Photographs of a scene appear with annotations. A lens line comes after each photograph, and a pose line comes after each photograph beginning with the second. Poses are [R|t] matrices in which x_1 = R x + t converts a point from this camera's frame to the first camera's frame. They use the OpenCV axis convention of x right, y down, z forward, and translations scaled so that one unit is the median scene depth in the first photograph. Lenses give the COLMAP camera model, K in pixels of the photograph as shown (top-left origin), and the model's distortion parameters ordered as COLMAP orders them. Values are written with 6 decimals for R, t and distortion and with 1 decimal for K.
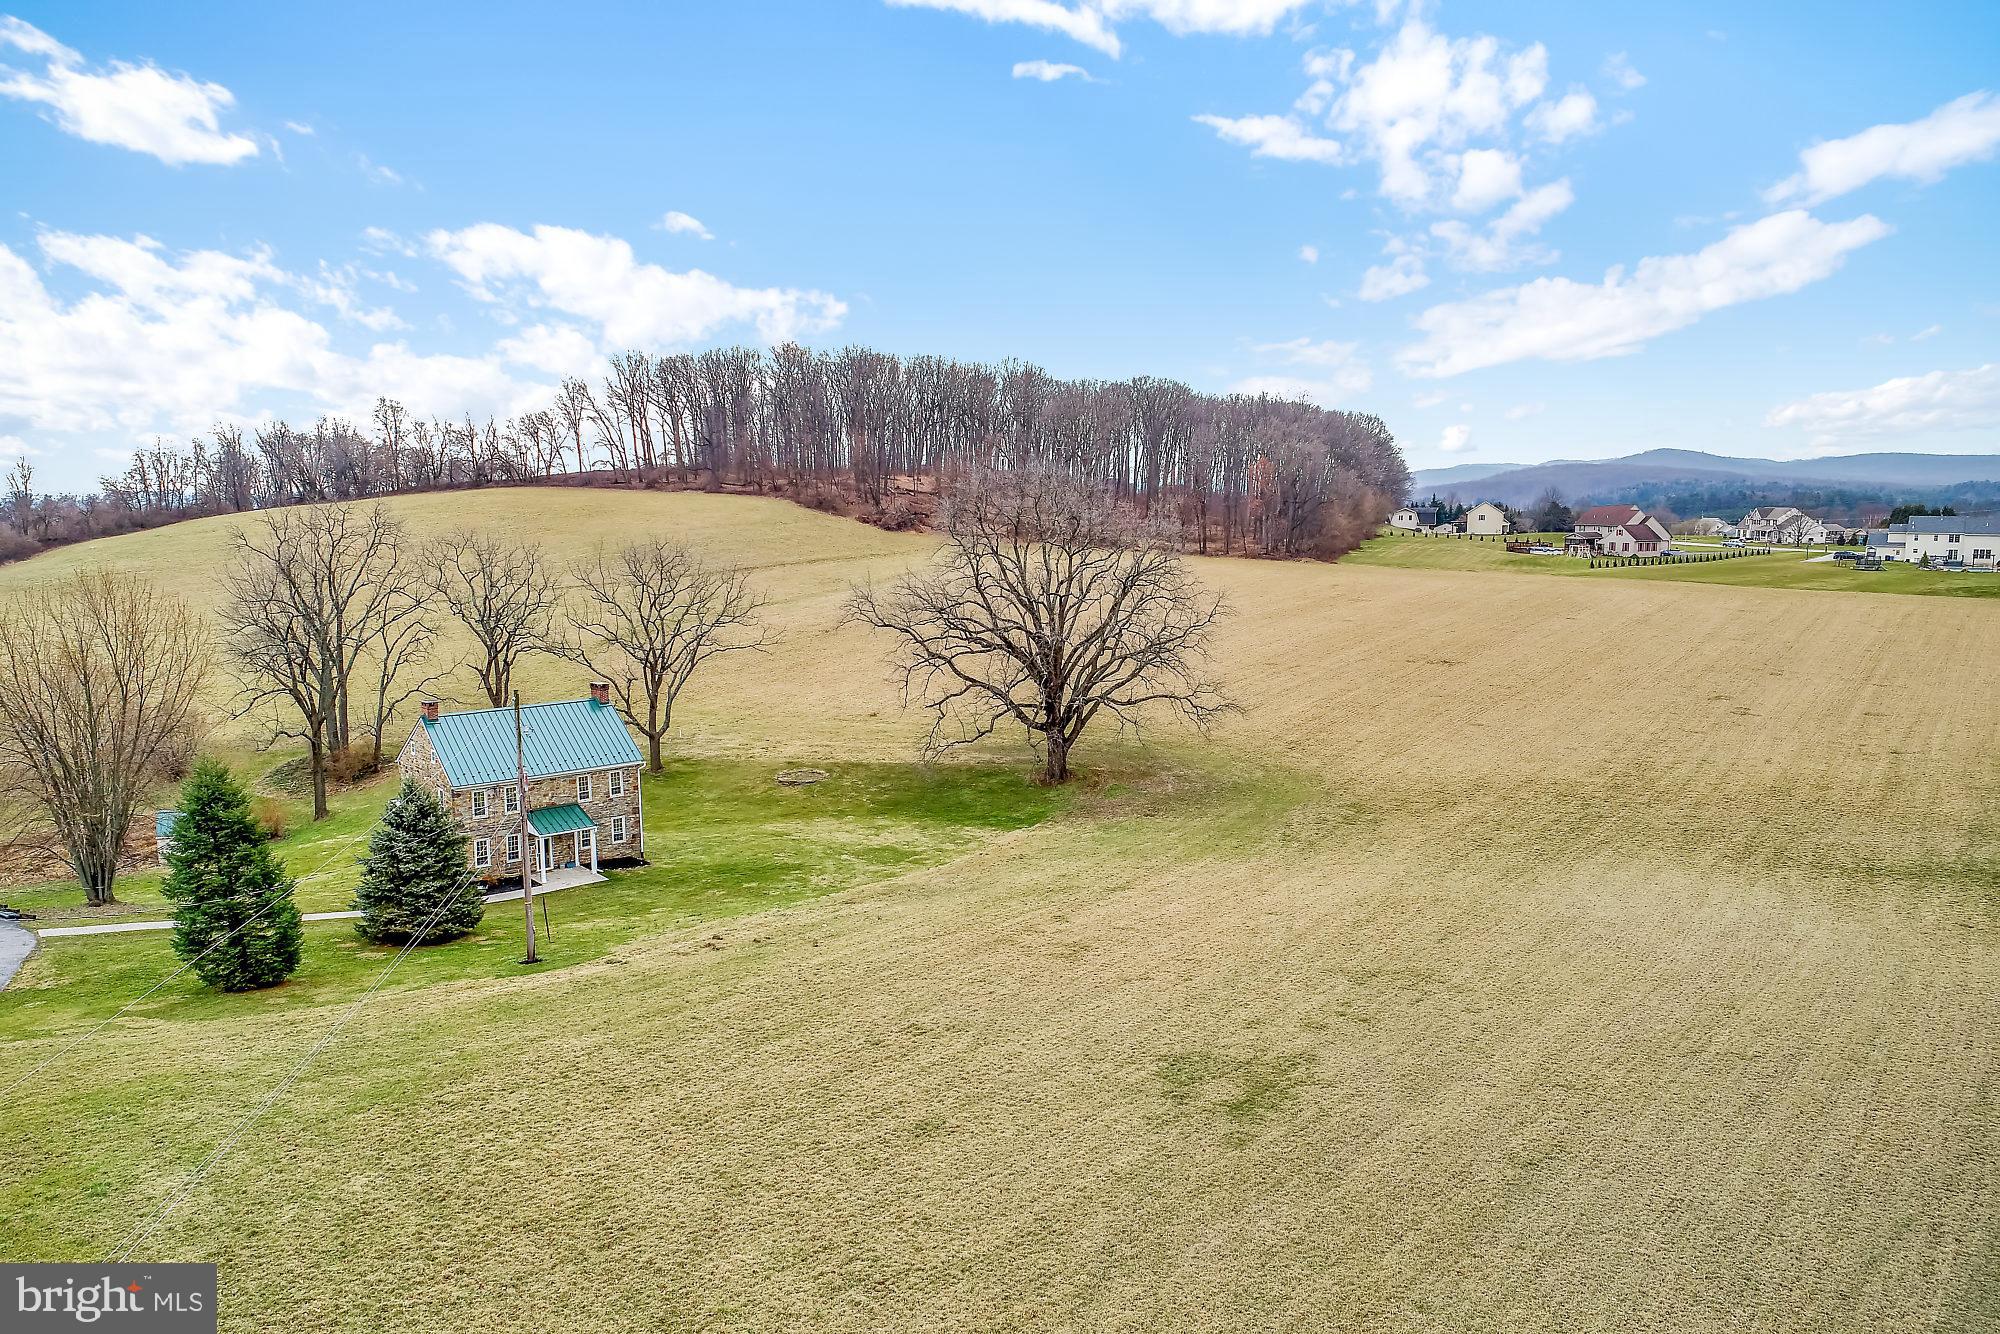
lens RADIAL K [[1342.2, 0, 1002.1], [0, 1342.2, 671.3], [0, 0, 1]] dist [0.002435, 0.000599]
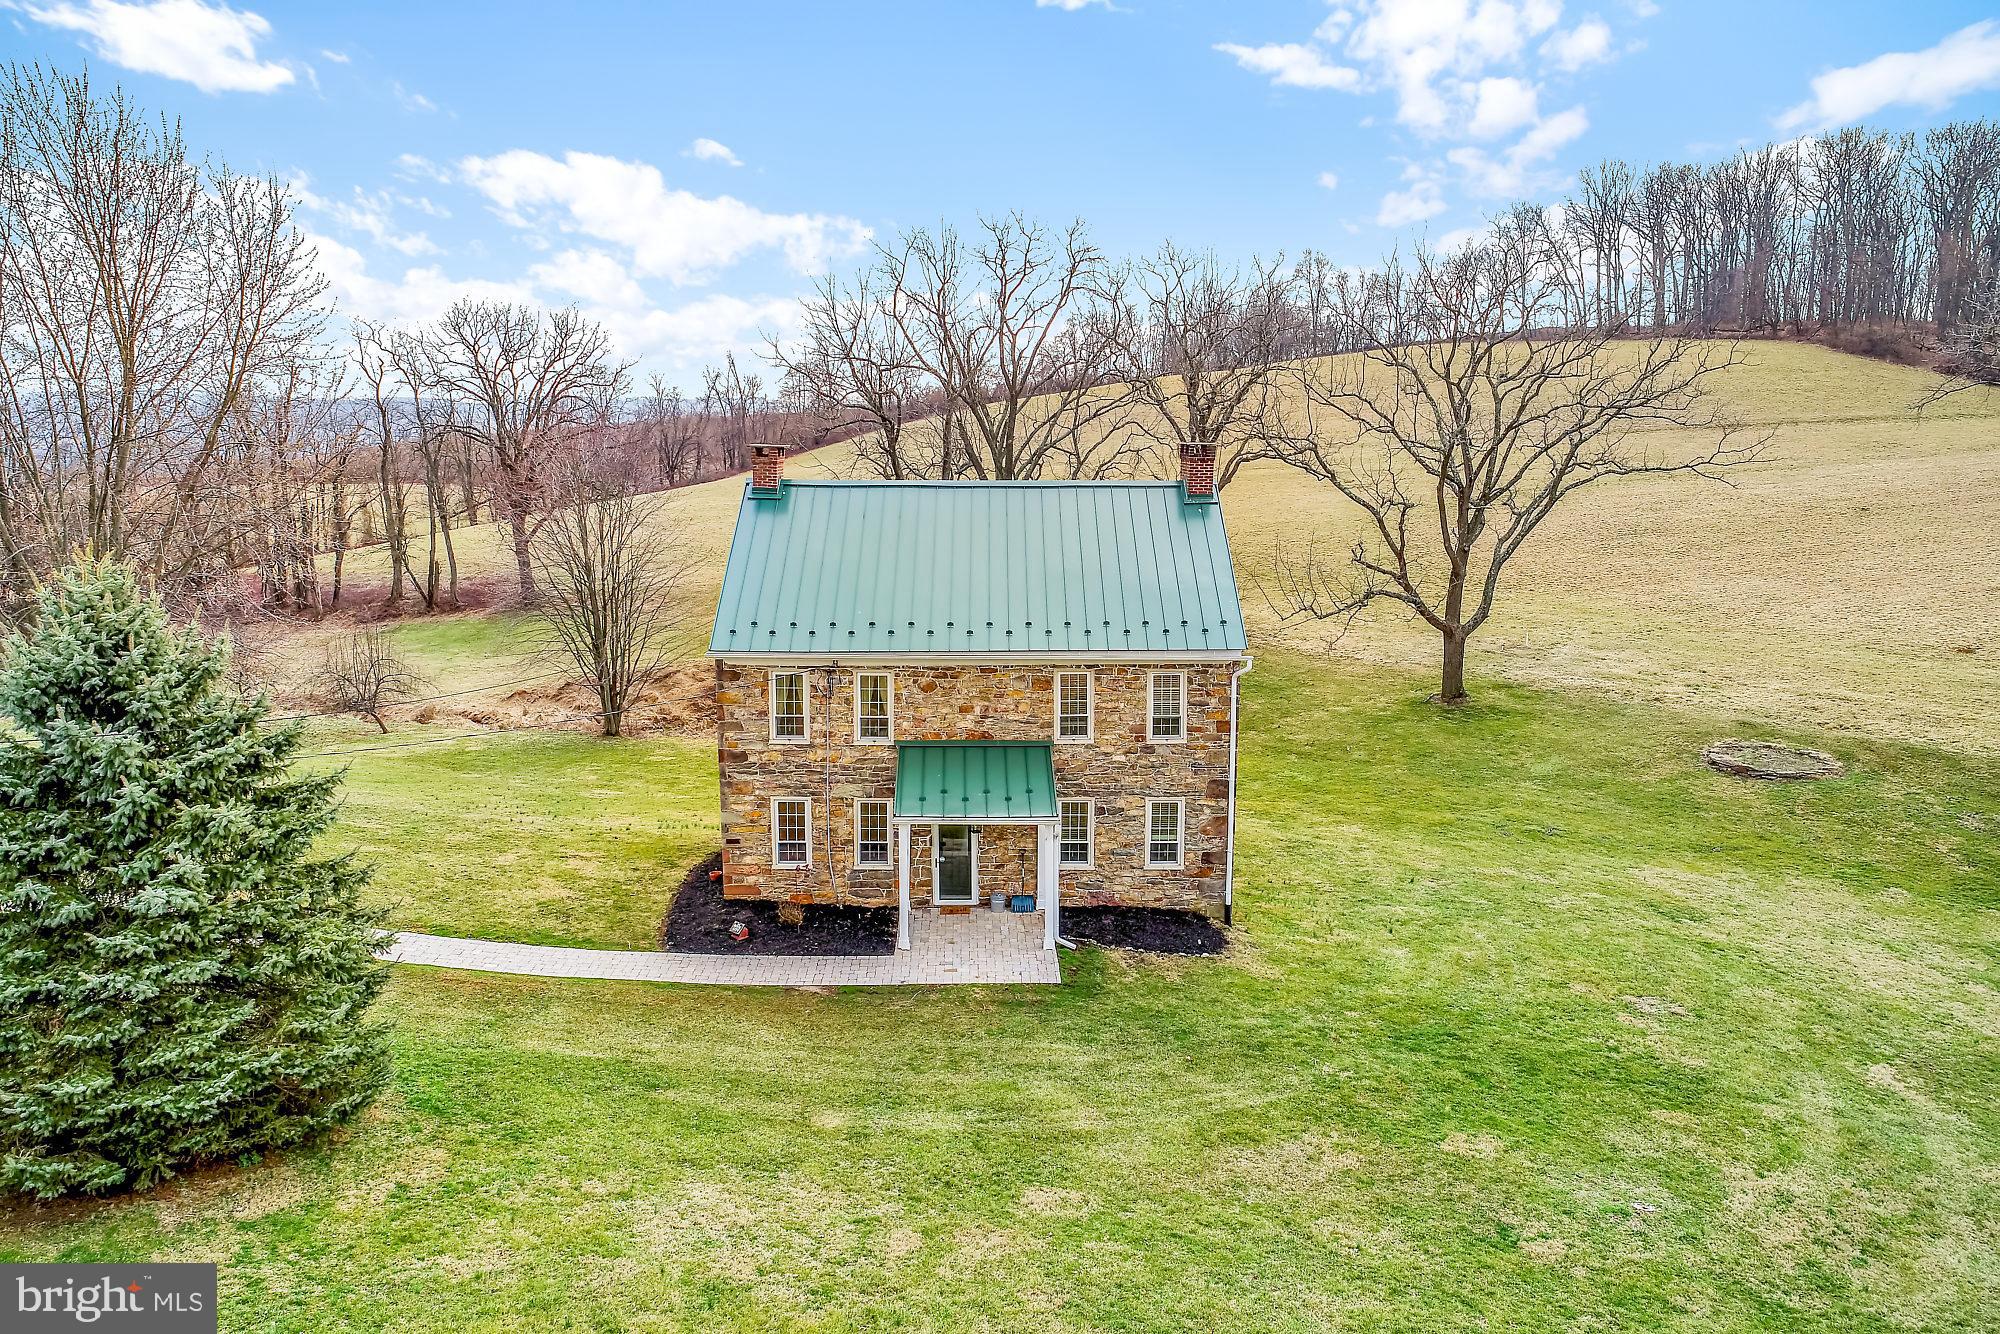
lens RADIAL K [[1342.2, 0, 1002.1], [0, 1342.2, 671.3], [0, 0, 1]] dist [0.002435, 0.000599]
pose [[0.768885, 0.125863, -0.626877, -0.070499], [-0.089698, 0.991971, 0.089149, 0.033449], [0.633064, -0.012315, 0.774001, 0.501676]]
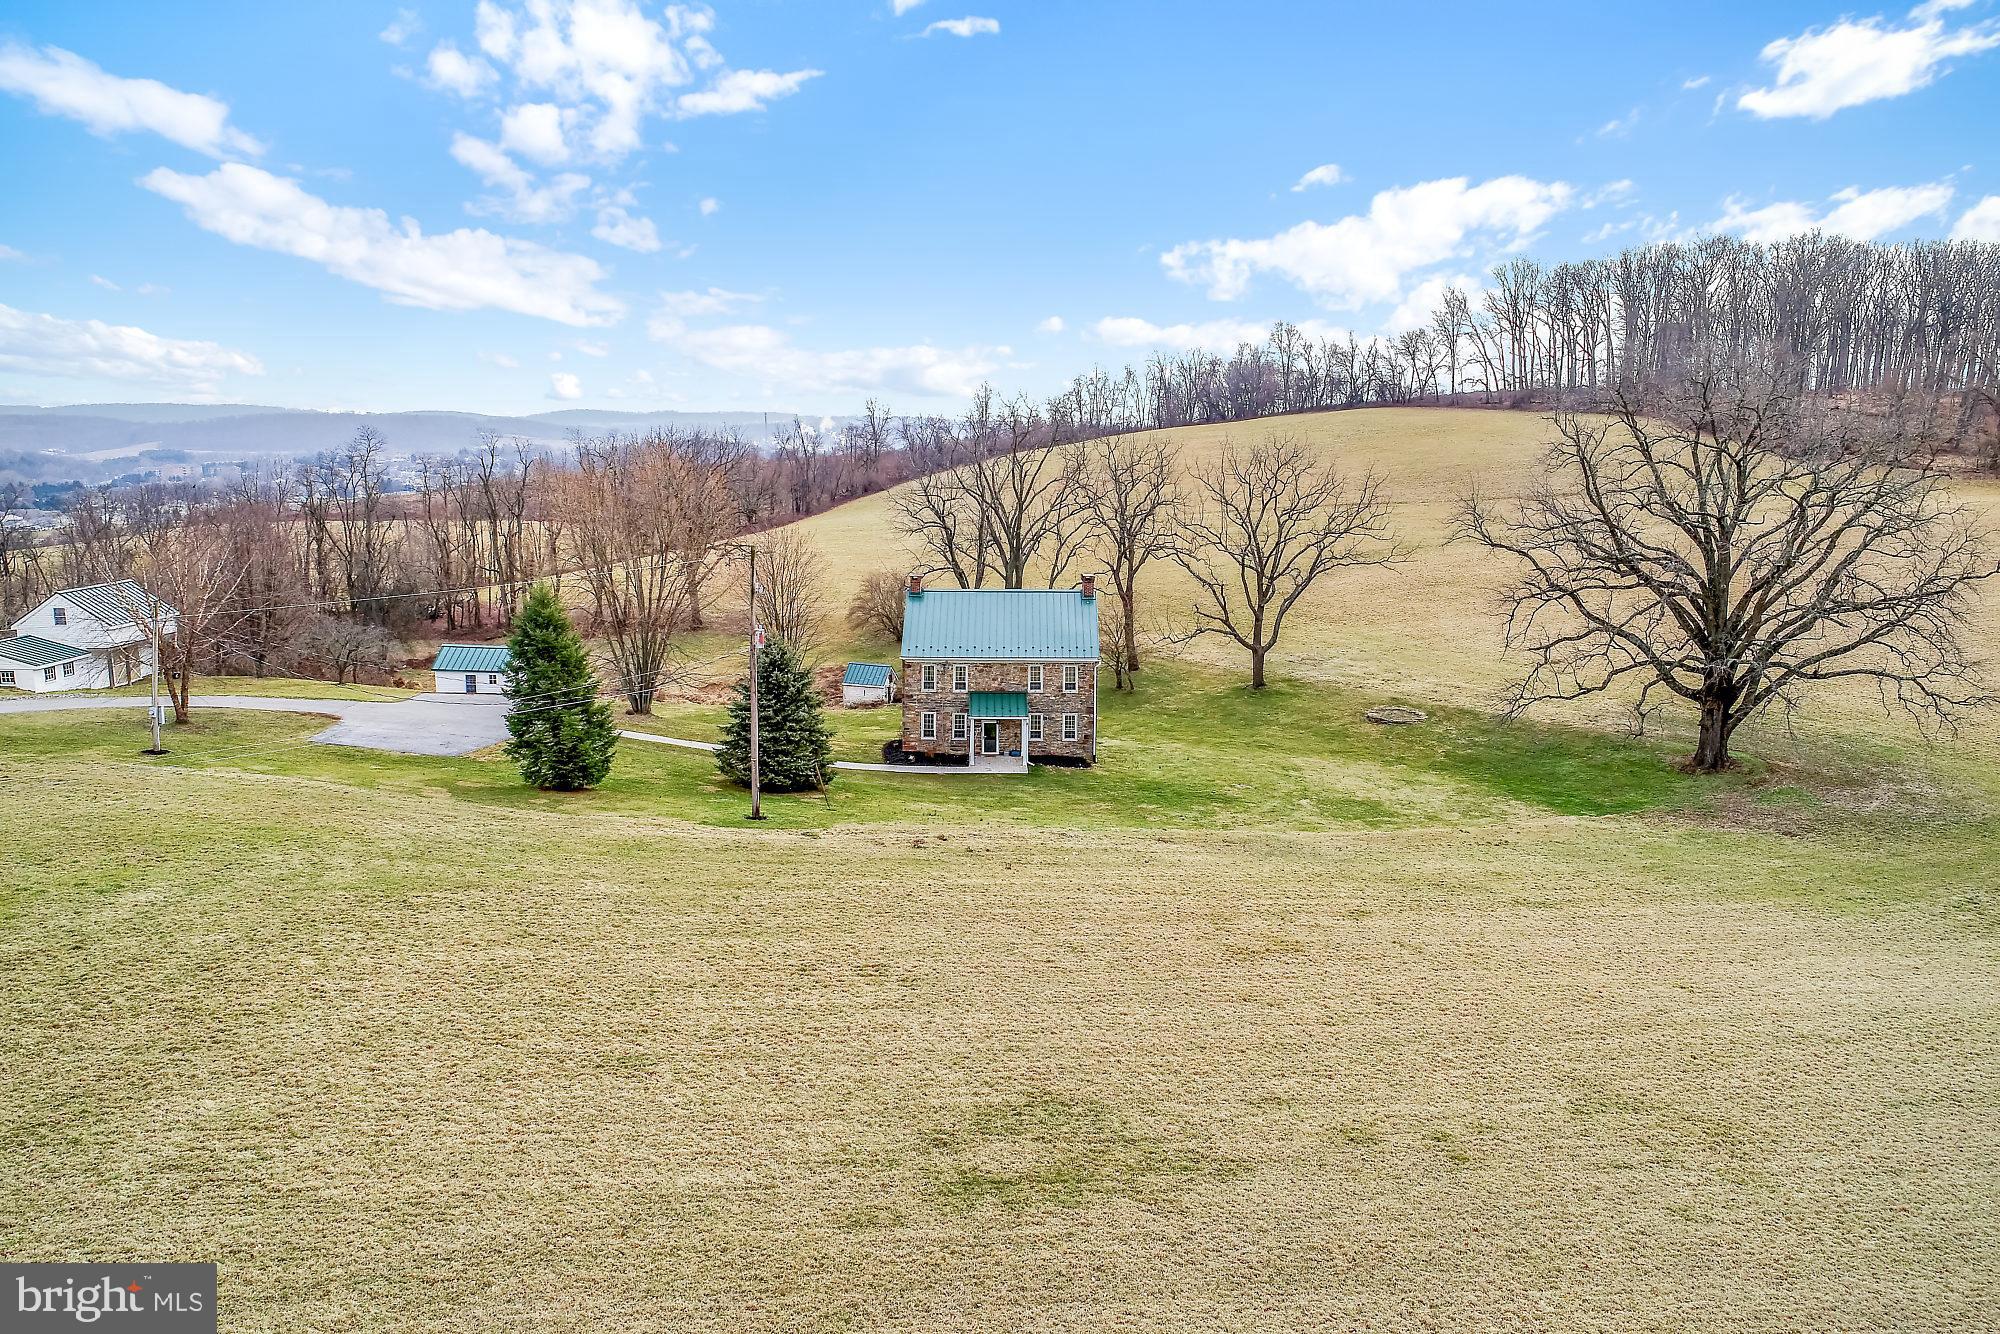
lens RADIAL K [[1342.2, 0, 1002.1], [0, 1342.2, 671.3], [0, 0, 1]] dist [0.002435, 0.000599]
pose [[0.759955, 0.124316, -0.637977, 0.205296], [-0.094318, 0.992242, 0.080997, 0.004049], [0.643096, -0.001382, 0.765784, 0.171559]]
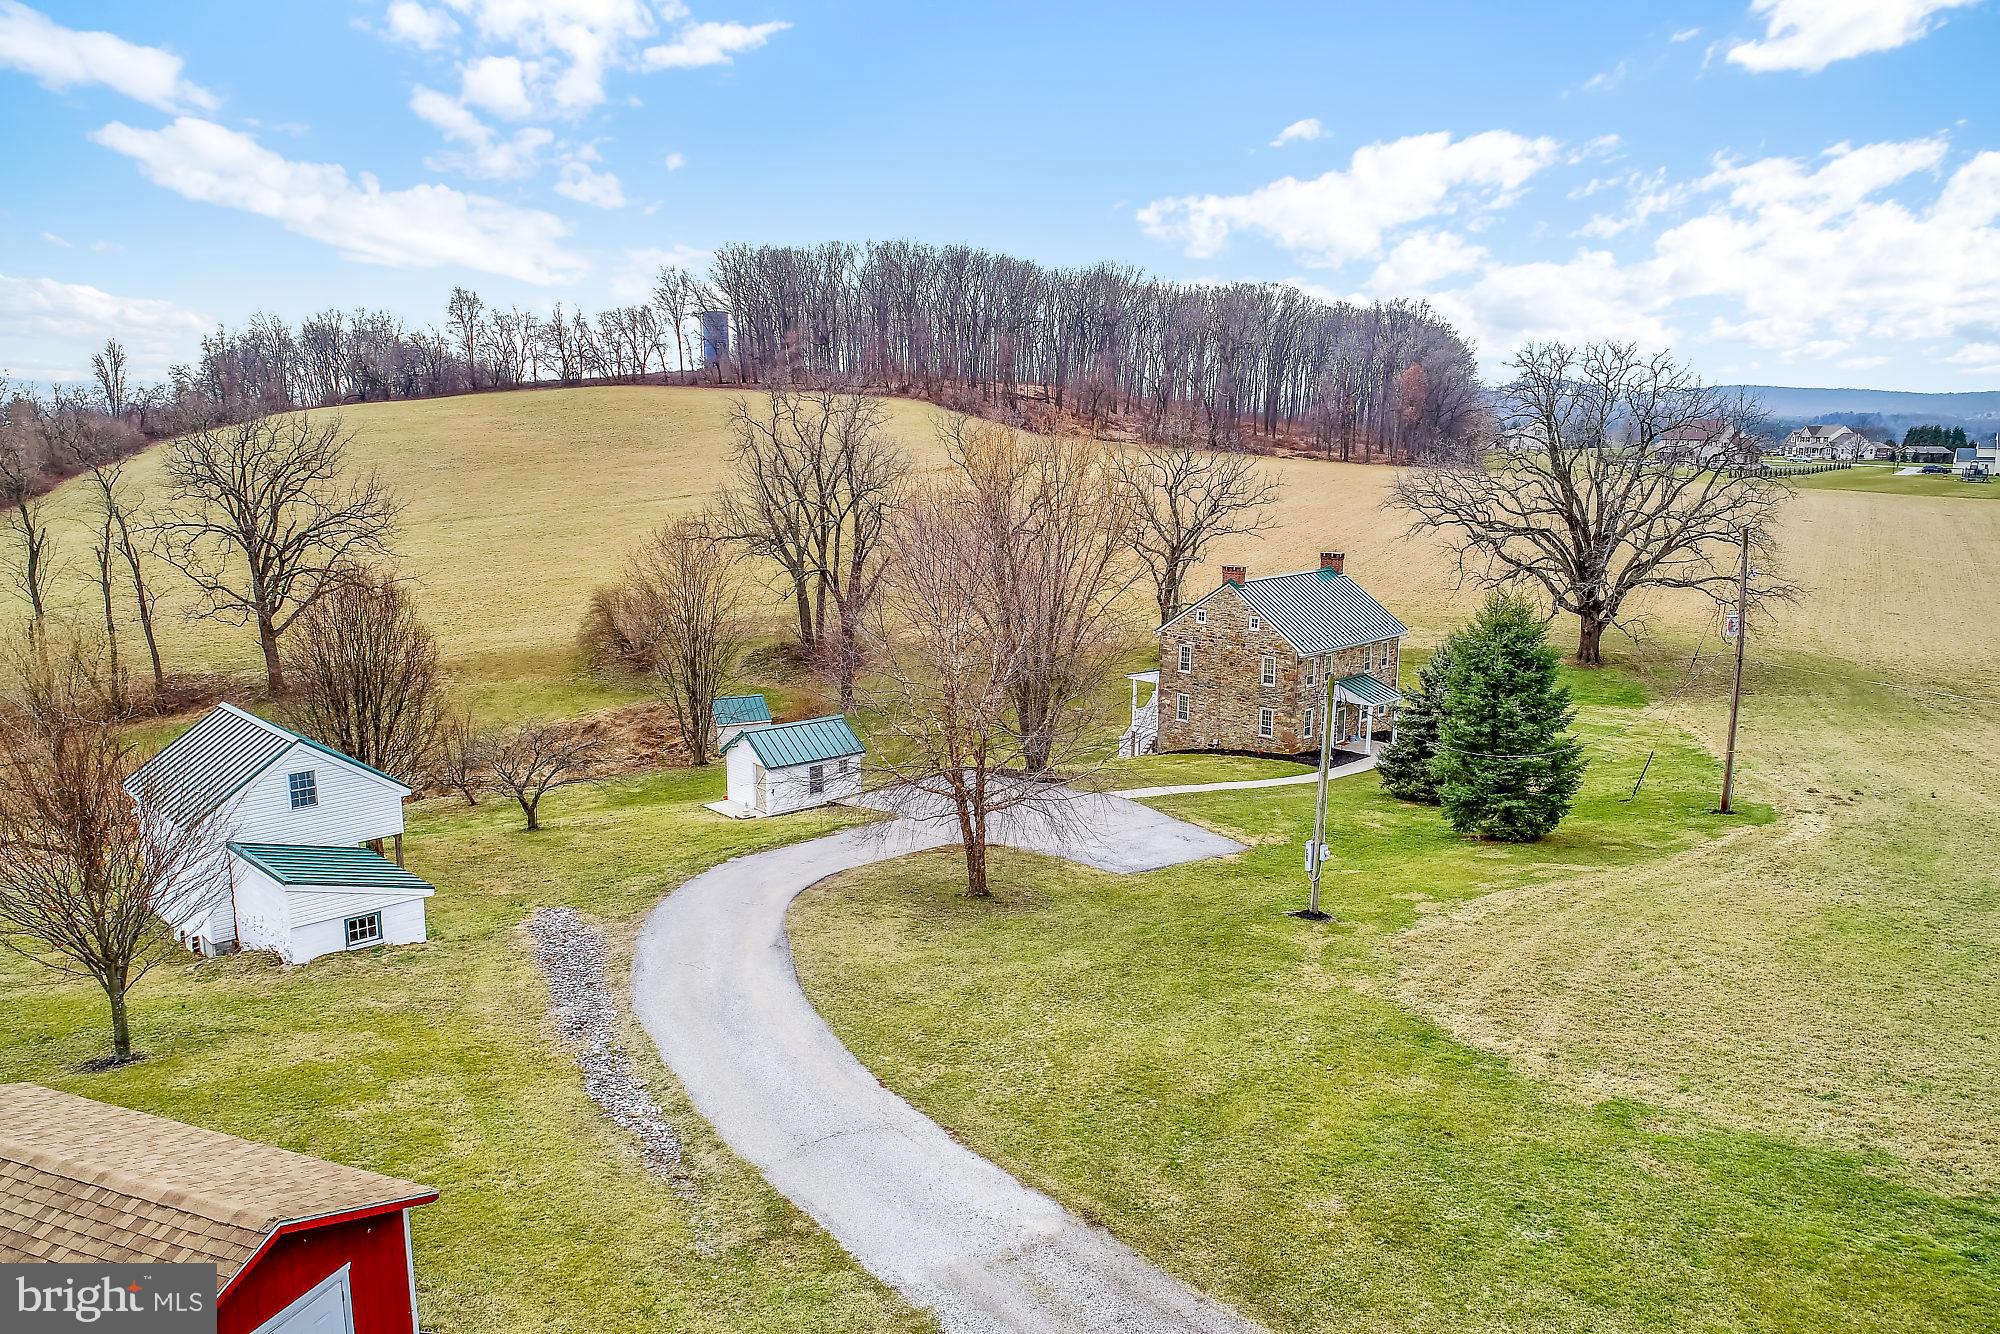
lens RADIAL K [[1342.2, 0, 1002.1], [0, 1342.2, 671.3], [0, 0, 1]] dist [0.002435, 0.000599]
pose [[0.996159, -0.004350, 0.087459, -0.463967], [-0.000527, 0.998450, 0.055656, 0.030867], [-0.087565, -0.055488, 0.994612, 0.054446]]
